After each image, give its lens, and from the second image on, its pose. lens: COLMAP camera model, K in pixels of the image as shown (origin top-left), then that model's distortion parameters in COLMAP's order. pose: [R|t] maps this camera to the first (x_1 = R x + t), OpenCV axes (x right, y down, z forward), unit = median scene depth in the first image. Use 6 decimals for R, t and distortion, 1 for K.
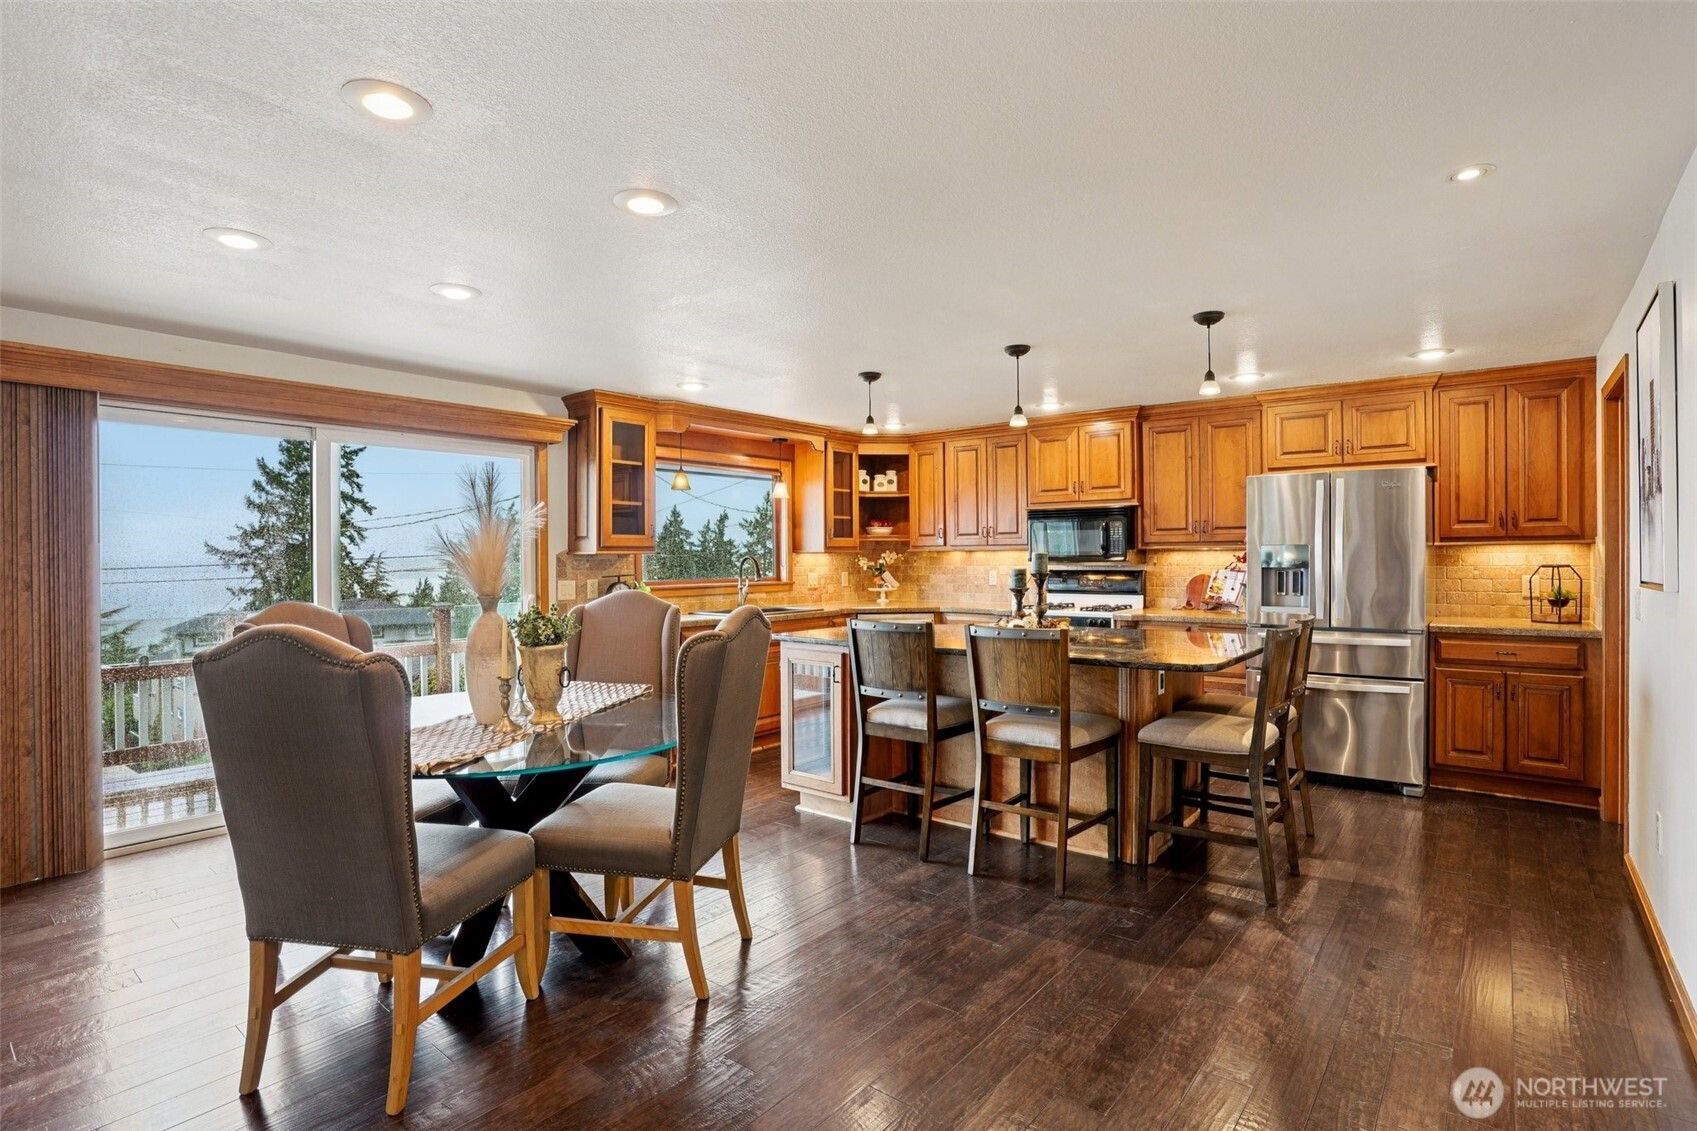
lens RADIAL K [[846.1, 0, 849.3], [0, 846.1, 559.4], [0, 0, 1]] dist [-0.085357, 0.041660]
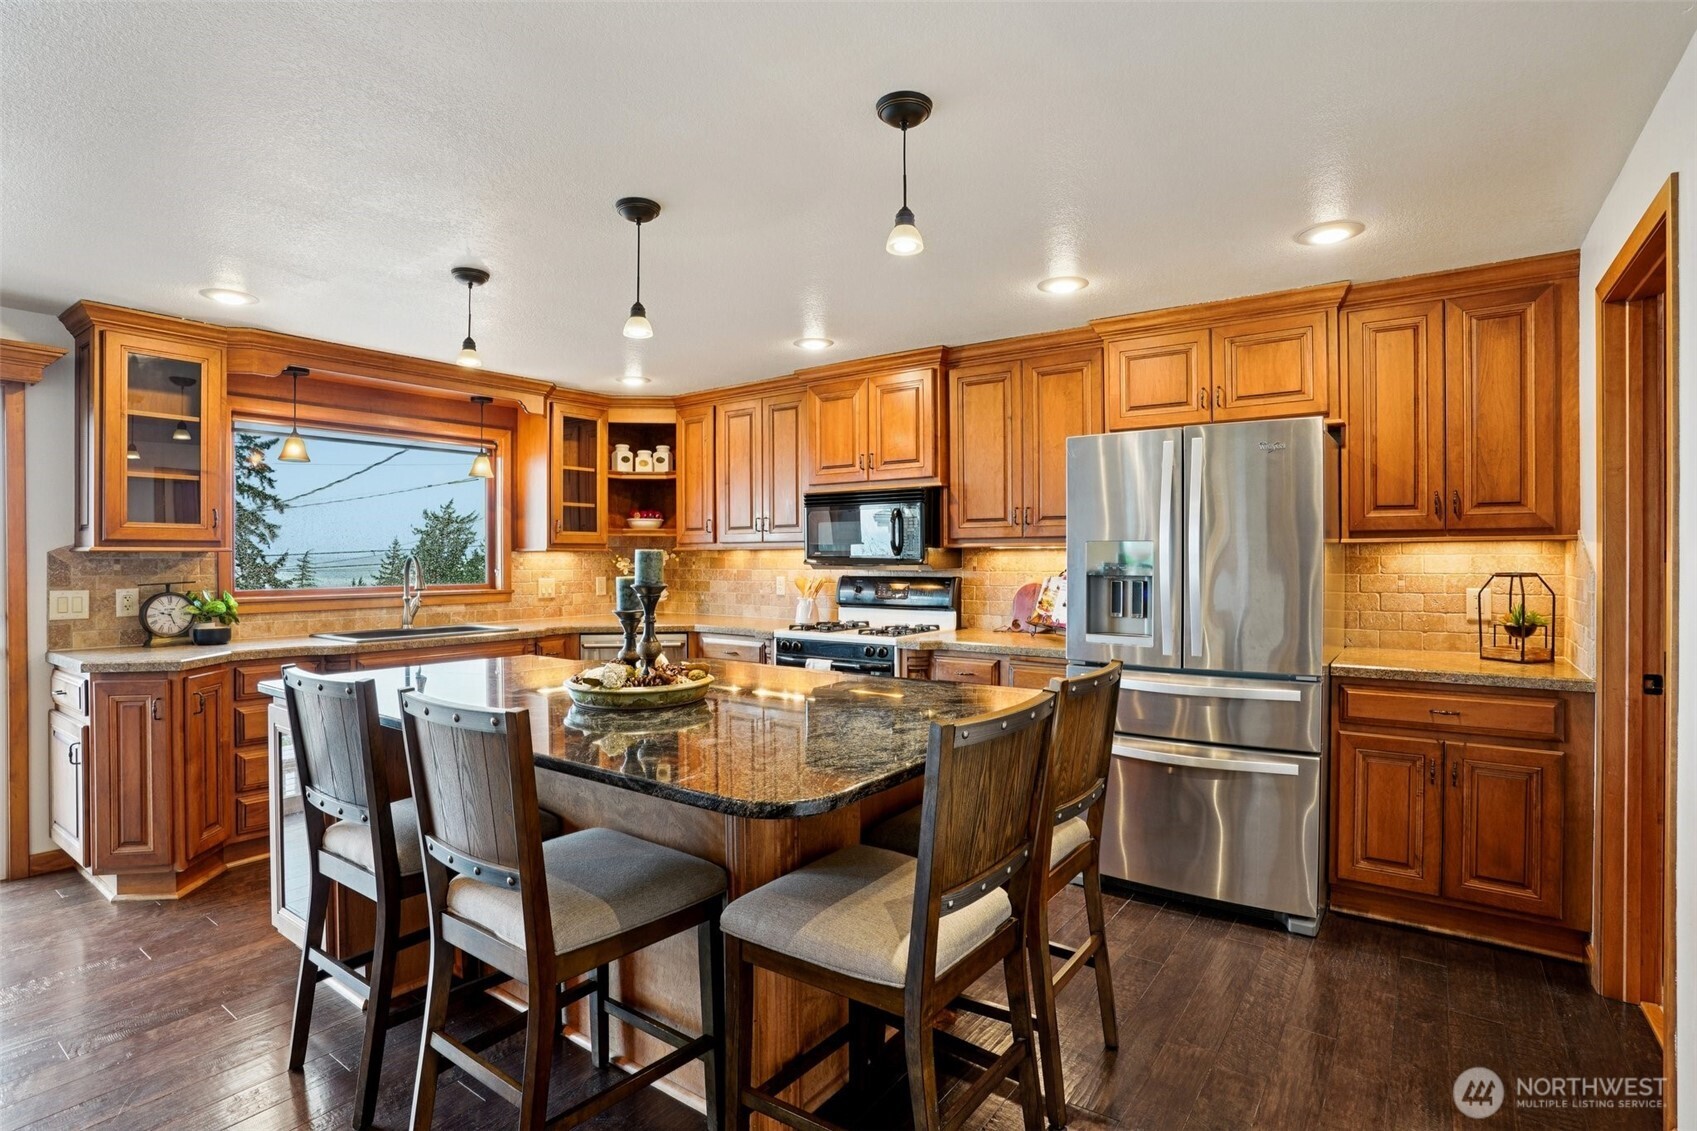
lens RADIAL K [[846.1, 0, 849.3], [0, 846.1, 559.4], [0, 0, 1]] dist [-0.085357, 0.041660]
pose [[0.998288, 0.003872, 0.058364, 0.270292], [-0.003779, 0.999991, -0.001707, -0.000939], [-0.058370, 0.001483, 0.998294, 0.345540]]
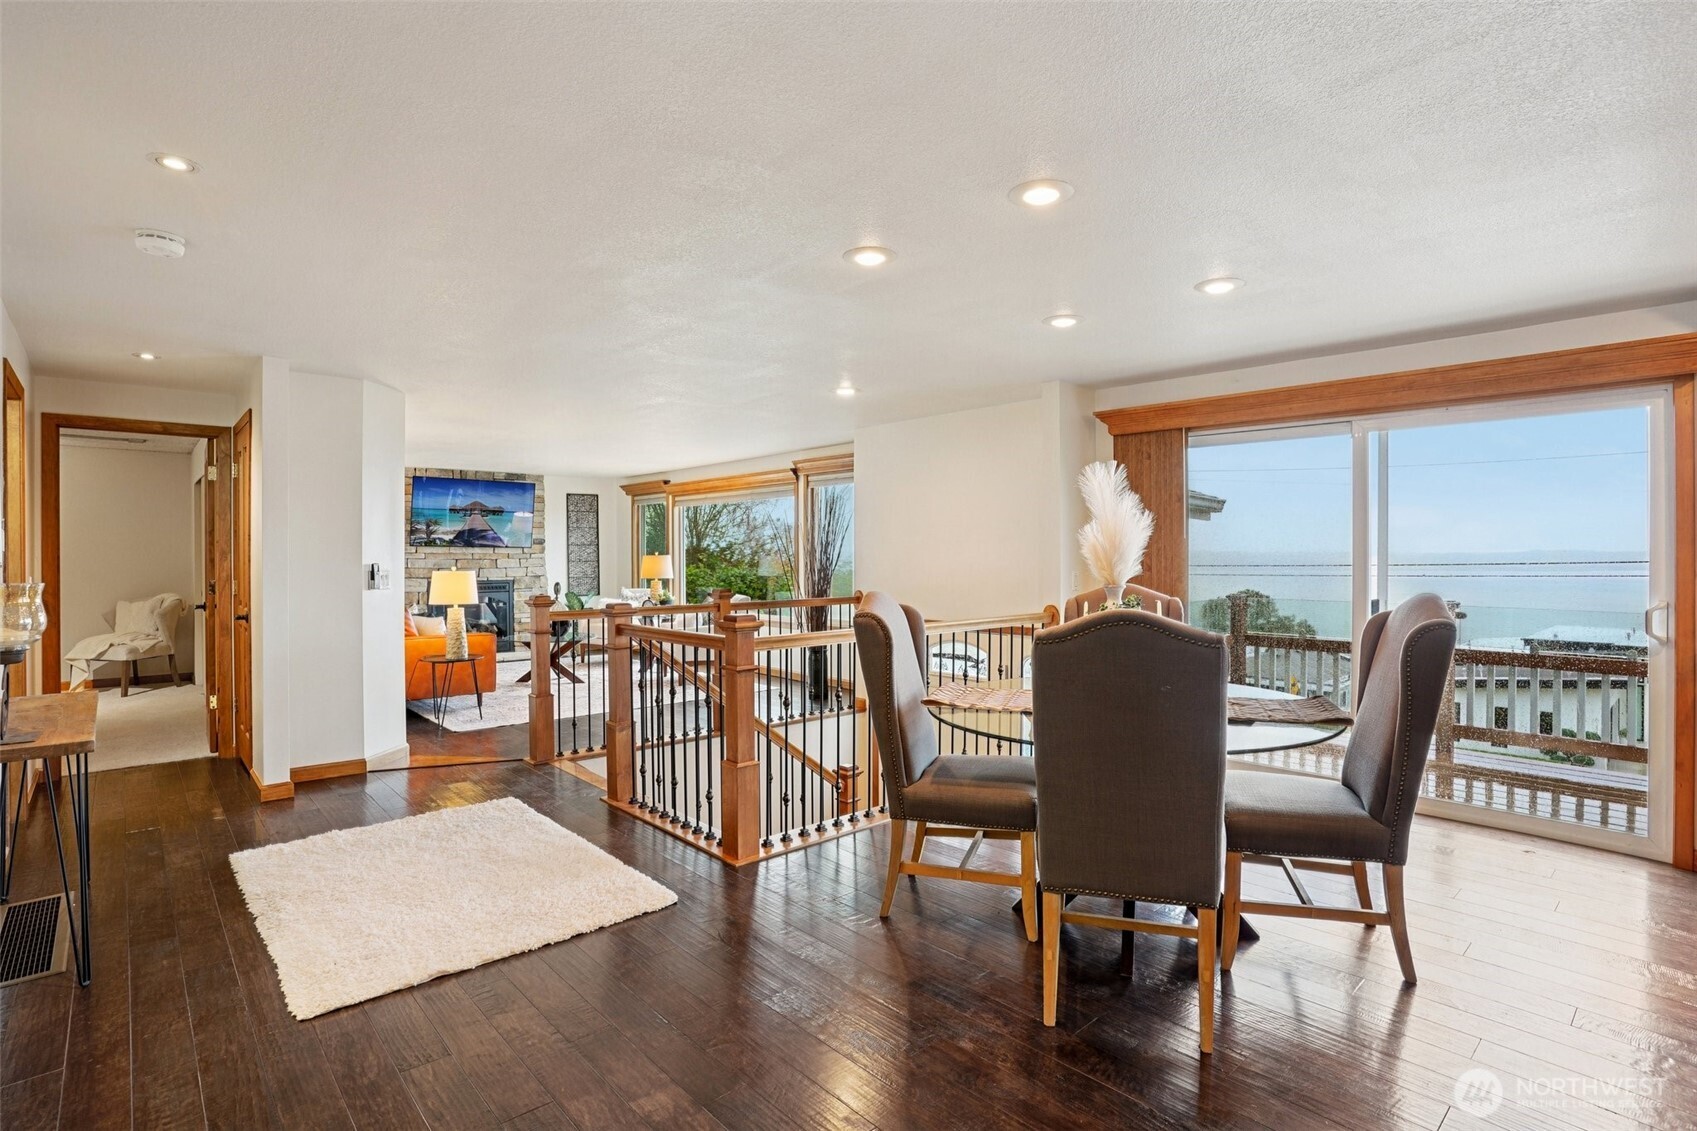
lens RADIAL K [[846.1, 0, 849.3], [0, 846.1, 559.4], [0, 0, 1]] dist [-0.085357, 0.041660]
pose [[-0.166480, 0.008297, -0.986010, 0.365760], [-0.002414, 0.999958, 0.008822, 0.002304], [0.986042, 0.003849, -0.166453, 0.446547]]
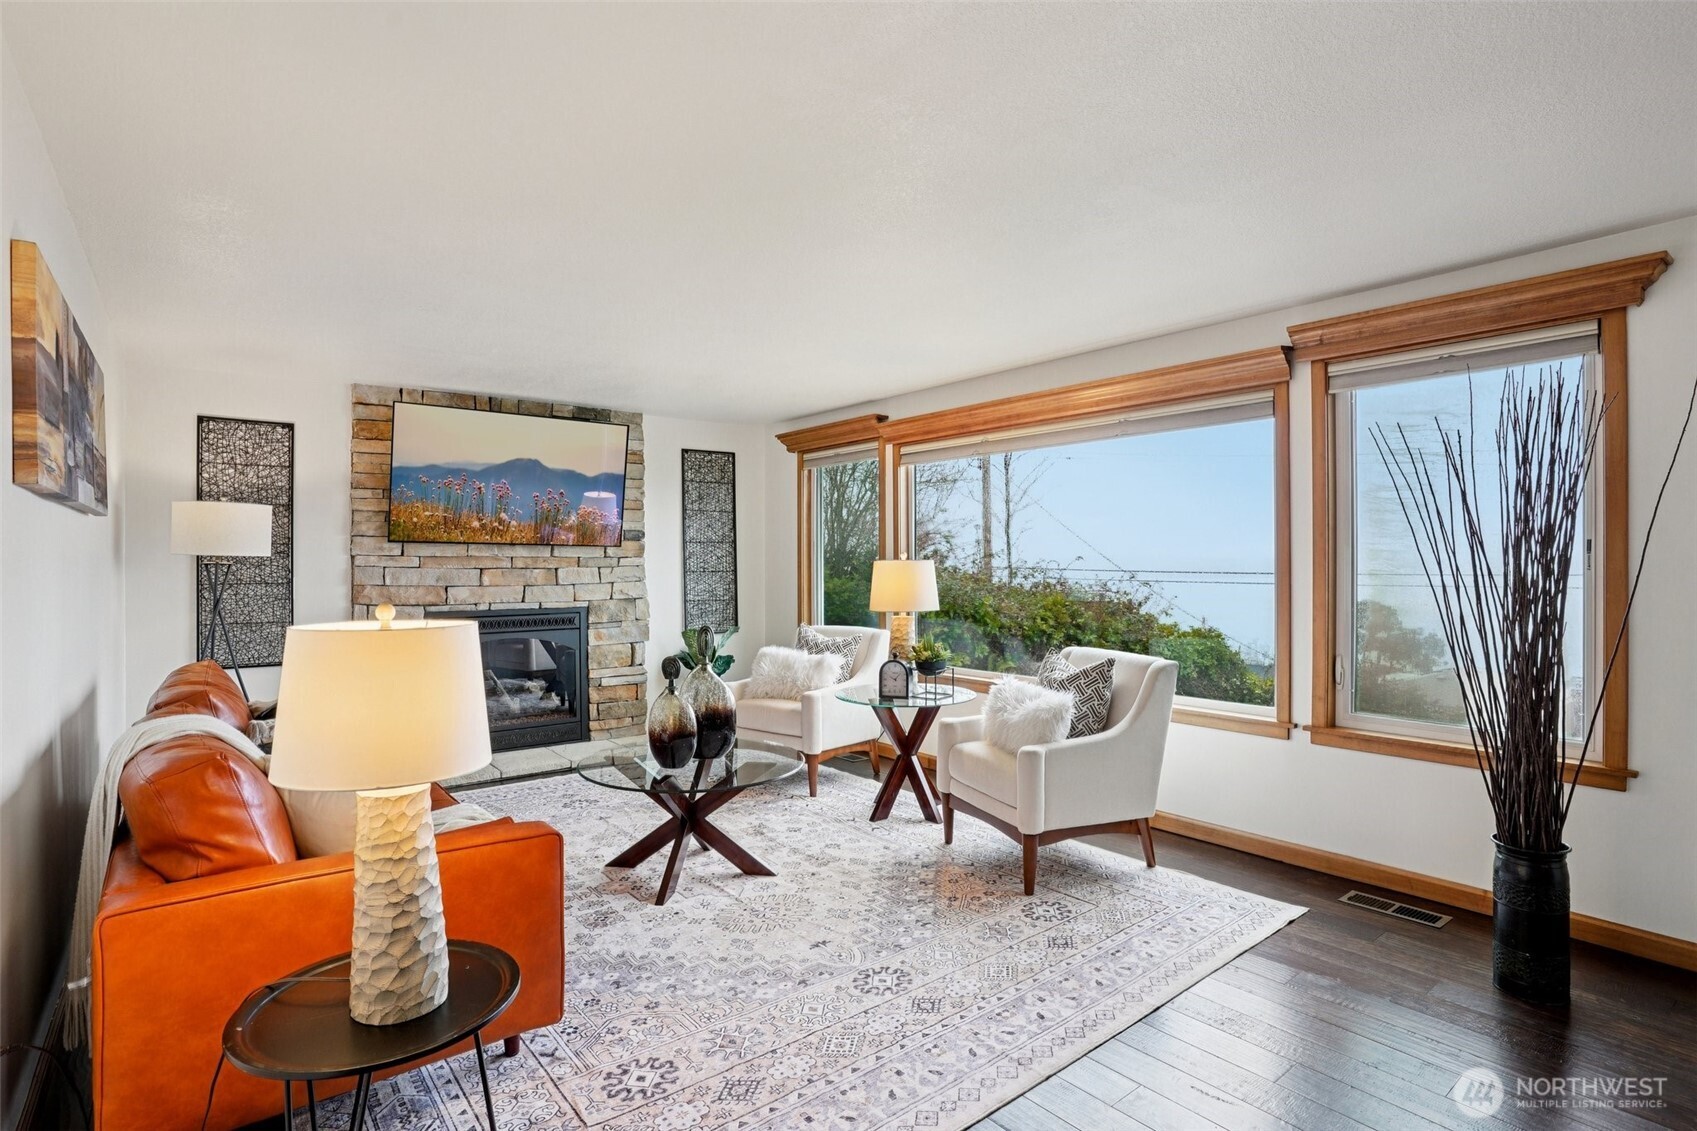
lens RADIAL K [[846.1, 0, 849.3], [0, 846.1, 559.4], [0, 0, 1]] dist [-0.085357, 0.041660]
pose [[-0.223578, 0.001781, -0.974684, -0.576720], [-0.000207, 0.999998, 0.001874, 0.008849], [0.974686, 0.000620, -0.223577, -0.162539]]
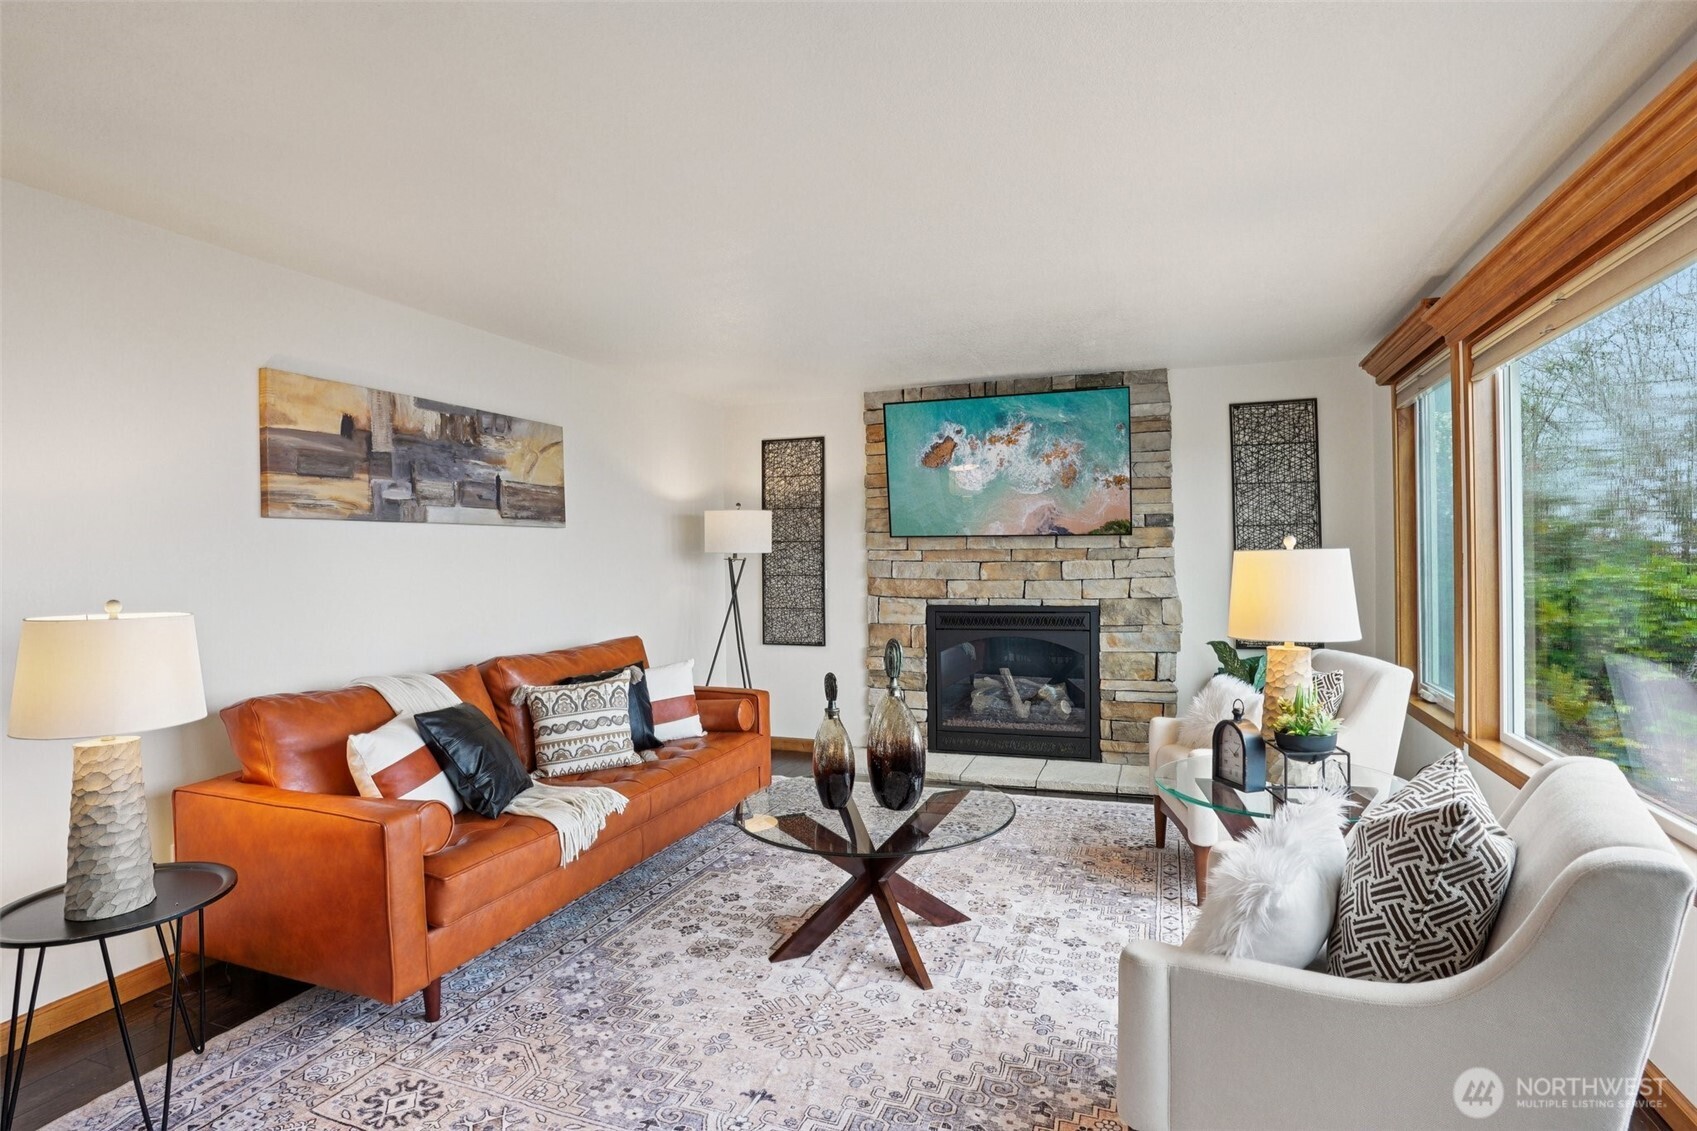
lens RADIAL K [[846.1, 0, 849.3], [0, 846.1, 559.4], [0, 0, 1]] dist [-0.085357, 0.041660]
pose [[-0.950718, 0.017938, -0.309538, -1.040726], [0.016054, 0.999834, 0.008635, 0.008022], [0.309642, 0.003240, -0.950848, 0.081340]]
